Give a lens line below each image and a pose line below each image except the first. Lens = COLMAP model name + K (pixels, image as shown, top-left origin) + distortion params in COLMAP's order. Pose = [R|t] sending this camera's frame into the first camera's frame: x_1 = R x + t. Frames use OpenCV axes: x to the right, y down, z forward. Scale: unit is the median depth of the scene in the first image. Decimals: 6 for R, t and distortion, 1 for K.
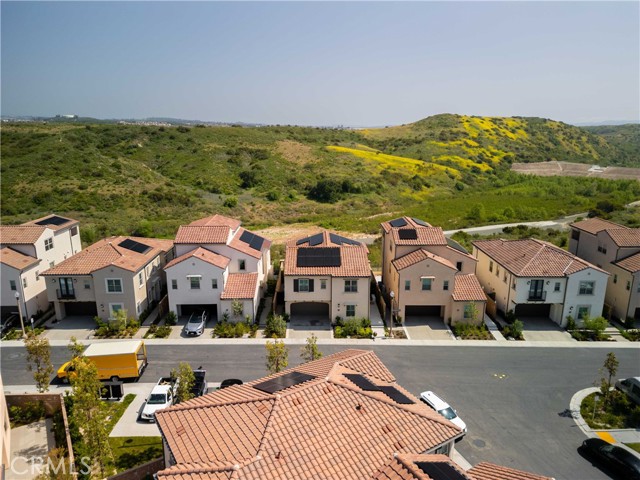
lens RADIAL K [[440.9, 0, 320.0], [0, 440.9, 240.0], [0, 0, 1]] dist [0.071004, -0.084009]
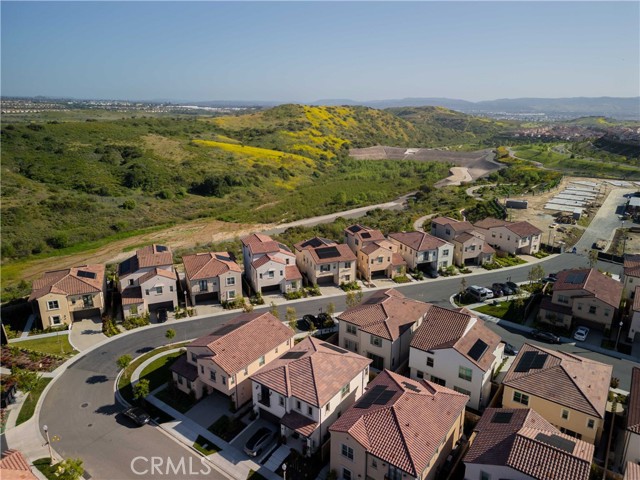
lens RADIAL K [[440.9, 0, 320.0], [0, 440.9, 240.0], [0, 0, 1]] dist [0.071004, -0.084009]
pose [[0.931690, -0.103835, 0.348097, -0.092501], [0.085727, 0.994058, 0.067072, -0.019333], [-0.352993, -0.032650, 0.935056, -0.102993]]
